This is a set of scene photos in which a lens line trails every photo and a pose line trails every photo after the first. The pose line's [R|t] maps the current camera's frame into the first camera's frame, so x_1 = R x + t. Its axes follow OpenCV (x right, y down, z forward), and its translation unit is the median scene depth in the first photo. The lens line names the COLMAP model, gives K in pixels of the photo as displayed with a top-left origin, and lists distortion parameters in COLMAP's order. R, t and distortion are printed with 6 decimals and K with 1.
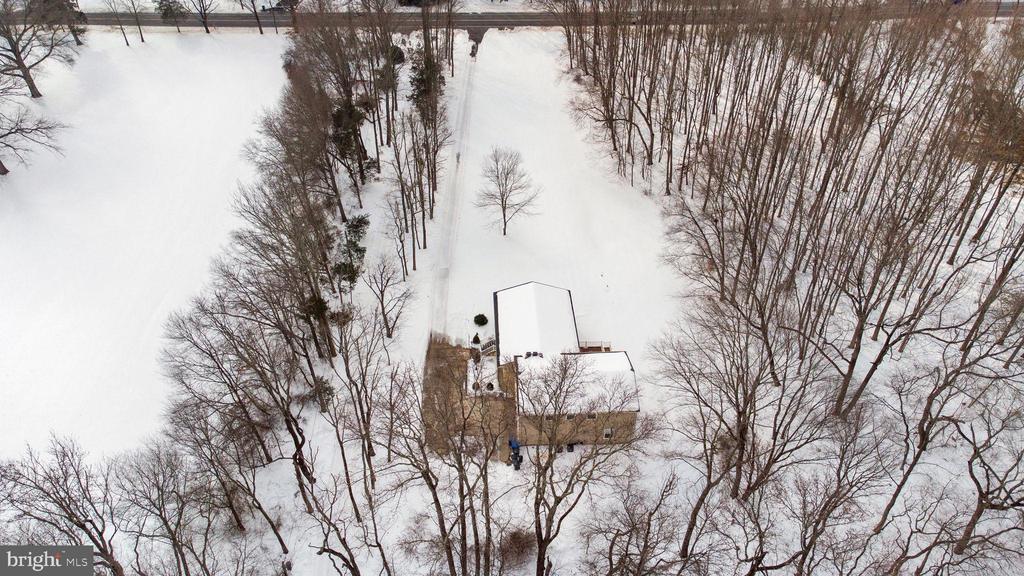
lens RADIAL K [[770.5, 0, 512.0], [0, 770.5, 288.0], [0, 0, 1]] dist [0.075944, -0.002412]
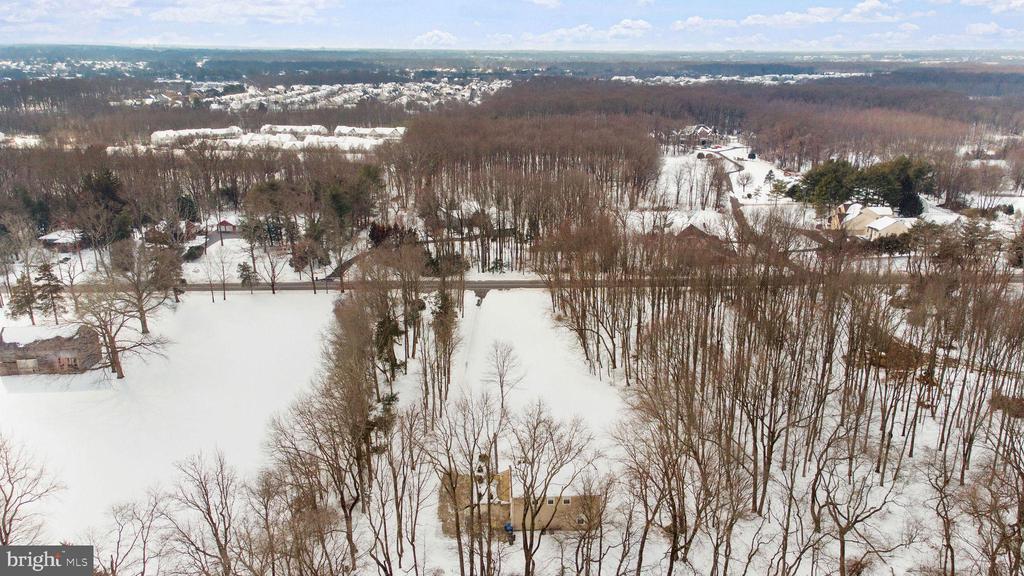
lens RADIAL K [[770.5, 0, 512.0], [0, 770.5, 288.0], [0, 0, 1]] dist [0.075944, -0.002412]
pose [[0.999997, -0.001531, 0.001733, 0.004383], [0.002086, 0.920447, -0.390863, 0.223301], [-0.000996, 0.390865, 0.920447, -0.246428]]
